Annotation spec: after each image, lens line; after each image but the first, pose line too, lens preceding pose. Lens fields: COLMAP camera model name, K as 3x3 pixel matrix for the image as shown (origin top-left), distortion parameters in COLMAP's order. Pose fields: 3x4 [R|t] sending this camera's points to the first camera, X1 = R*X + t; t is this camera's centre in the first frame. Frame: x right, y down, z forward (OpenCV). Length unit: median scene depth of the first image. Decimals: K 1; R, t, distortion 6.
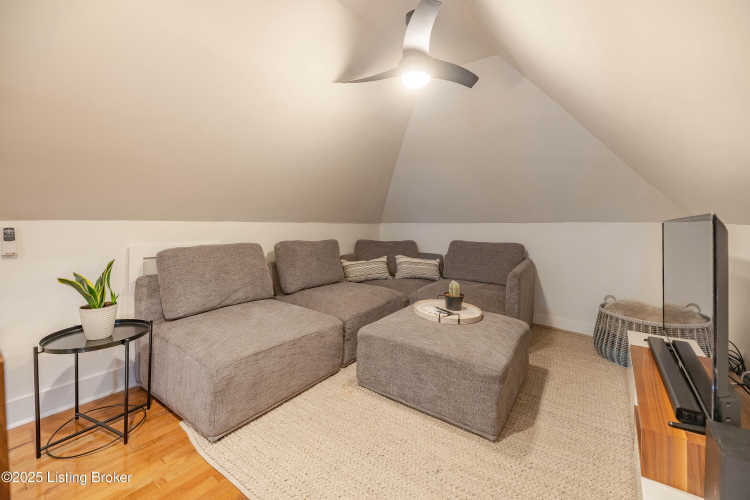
lens RADIAL K [[325.6, 0, 371.7], [0, 325.6, 236.8], [0, 0, 1]] dist [0.002507, -0.005512]
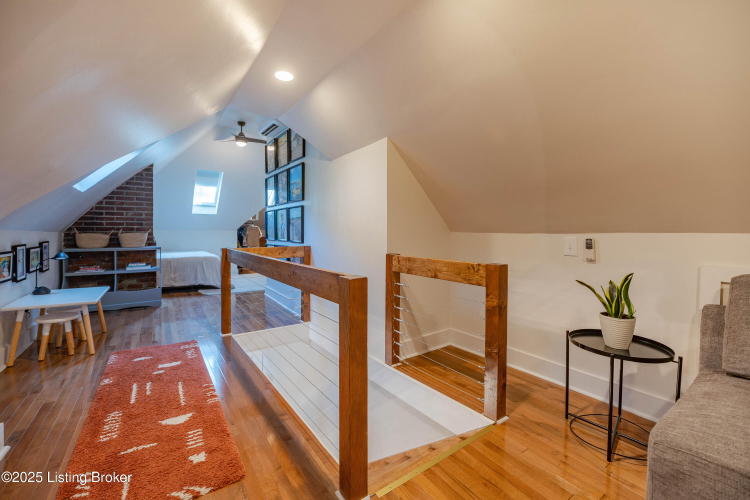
lens RADIAL K [[325.6, 0, 371.7], [0, 325.6, 236.8], [0, 0, 1]] dist [0.002507, -0.005512]
pose [[-0.330071, 0.011823, -0.943882, 0.392015], [-0.043588, 0.998664, 0.027752, -0.034112], [0.942949, 0.050302, -0.329115, 0.600631]]
